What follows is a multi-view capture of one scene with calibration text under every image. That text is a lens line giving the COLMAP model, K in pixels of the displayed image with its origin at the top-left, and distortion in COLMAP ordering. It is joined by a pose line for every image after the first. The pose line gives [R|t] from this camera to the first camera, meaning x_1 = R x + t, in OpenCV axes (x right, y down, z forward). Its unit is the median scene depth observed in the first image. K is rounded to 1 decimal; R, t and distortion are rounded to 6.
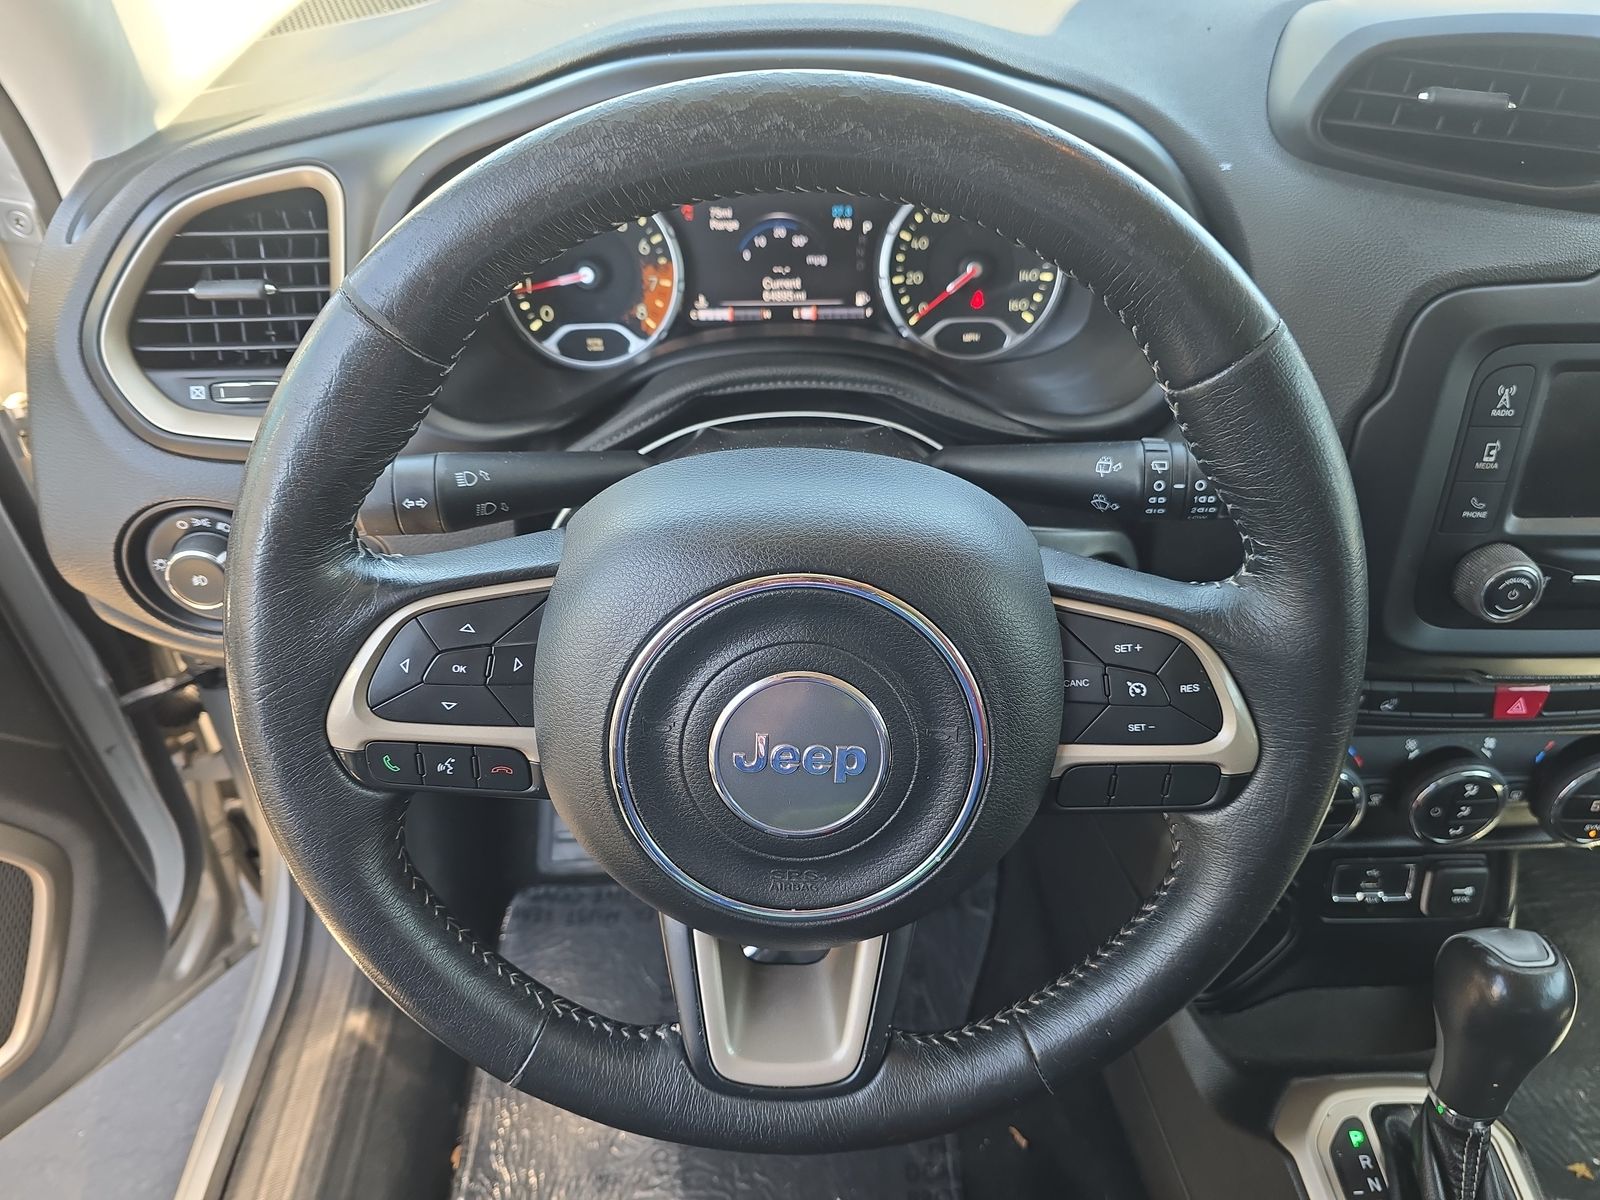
lens RADIAL K [[1084.9, 0, 794.5], [0, 1084.9, 609.7], [0, 0, 1]] dist [0.033230, -0.031899]
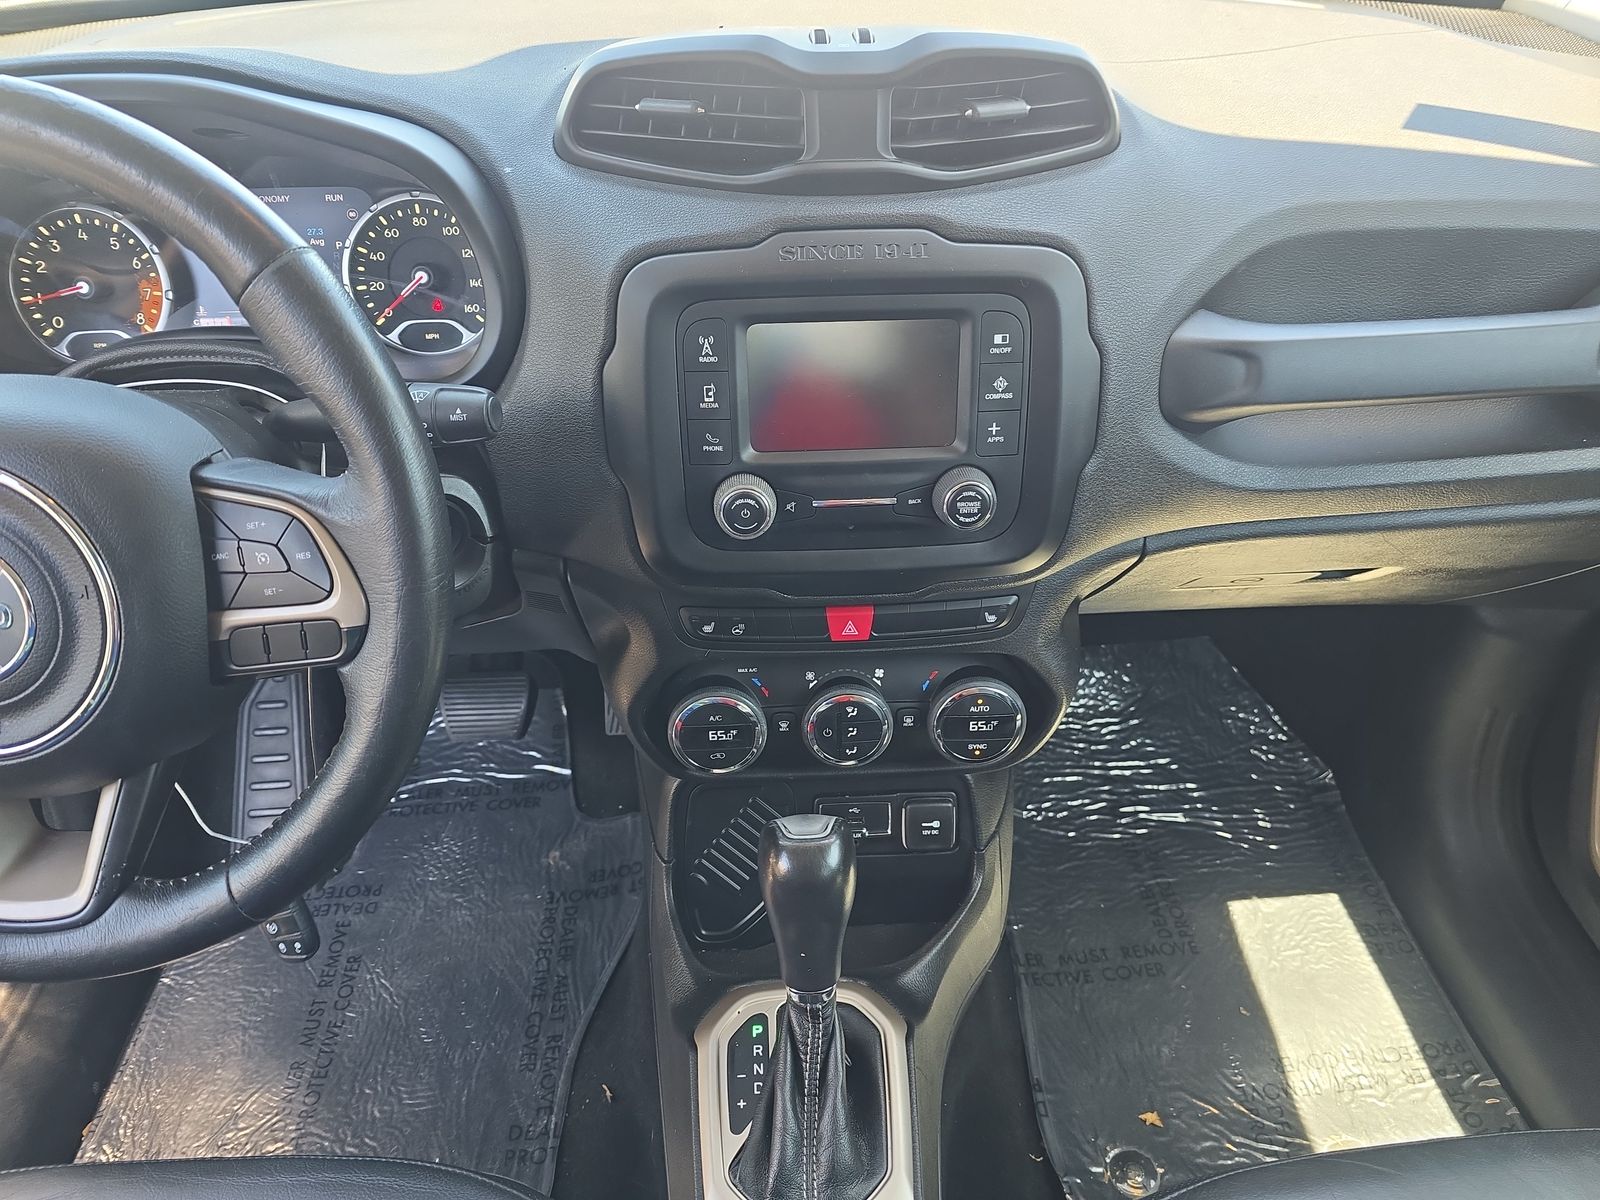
lens RADIAL K [[1084.9, 0, 801.7], [0, 1084.9, 609.1], [0, 0, 1]] dist [0.033230, -0.031899]
pose [[0.999735, -0.022996, -0.001061, 0.559939], [0.022817, 0.995944, -0.087038, 0.152674], [0.003058, 0.086991, 0.996204, -0.133359]]
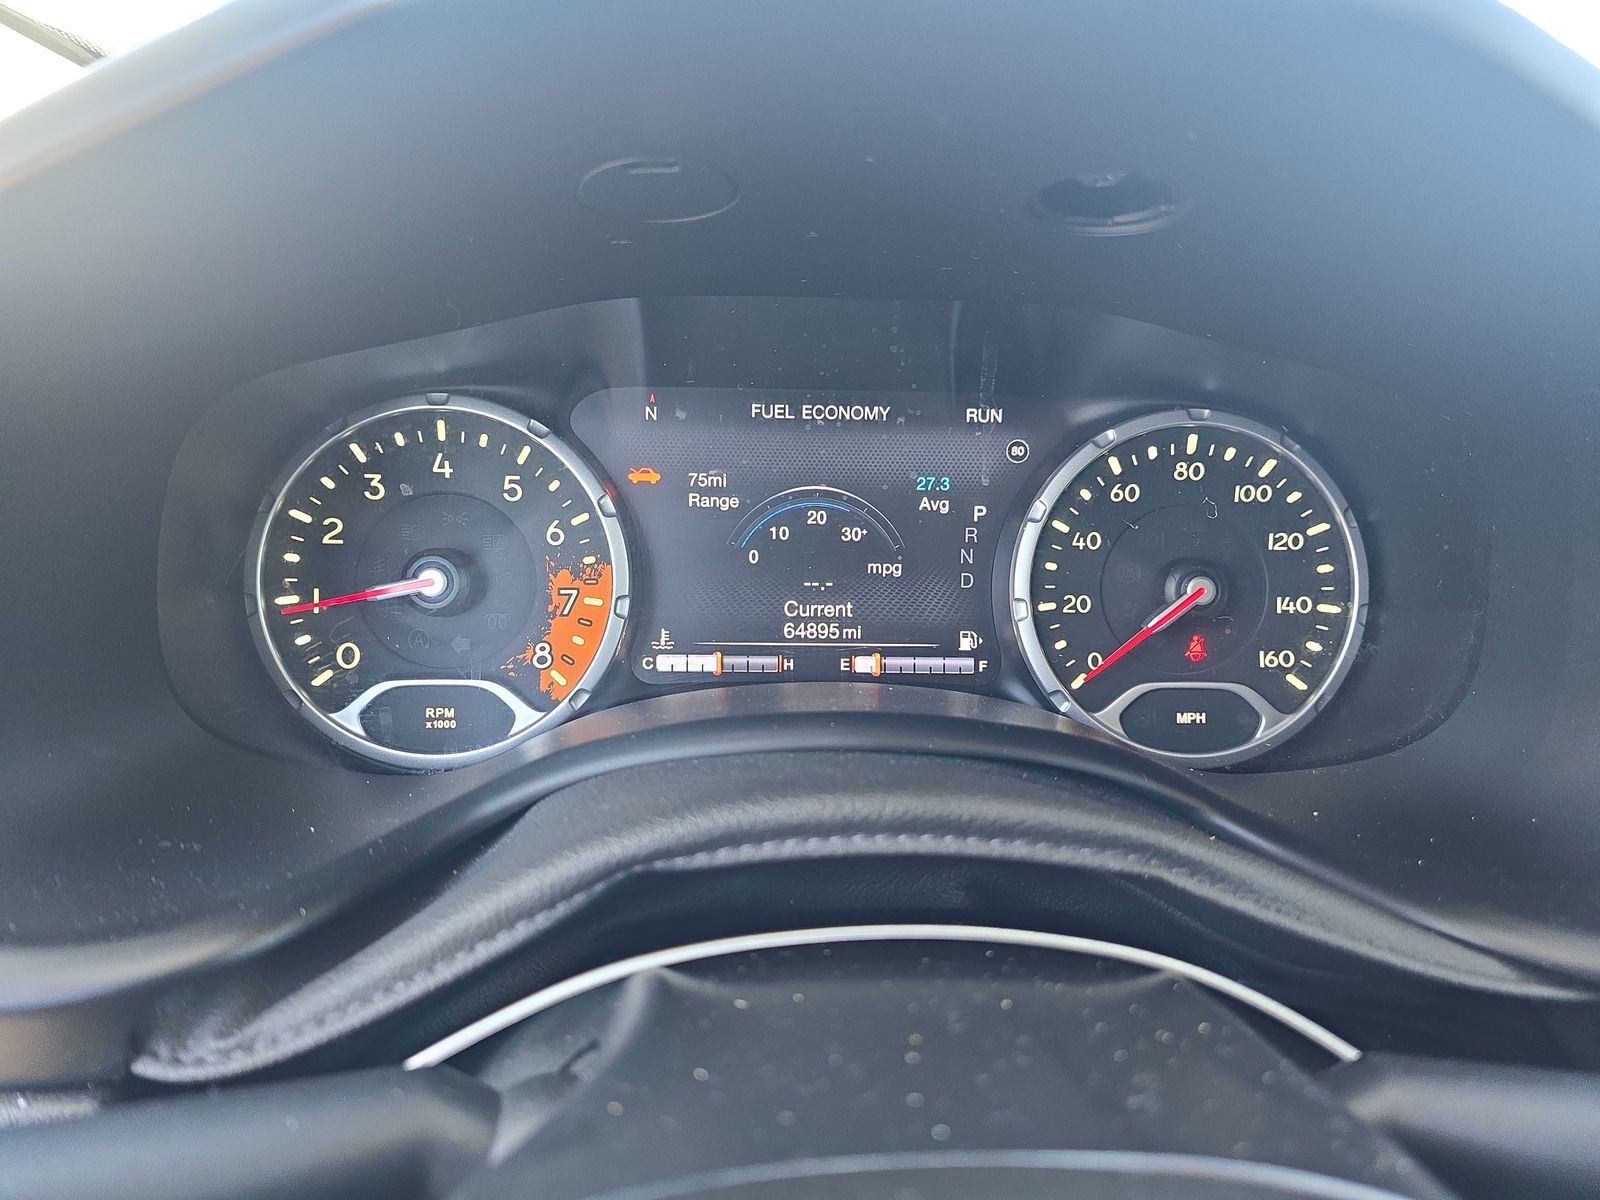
lens RADIAL K [[1084.9, 0, 786.9], [0, 1084.9, 601.7], [0, 0, 1]] dist [0.033230, -0.031899]
pose [[0.999369, 0.021866, 0.027987, -0.042571], [-0.011682, 0.946545, -0.322360, -0.137774], [-0.033540, 0.321829, 0.946203, 0.516953]]
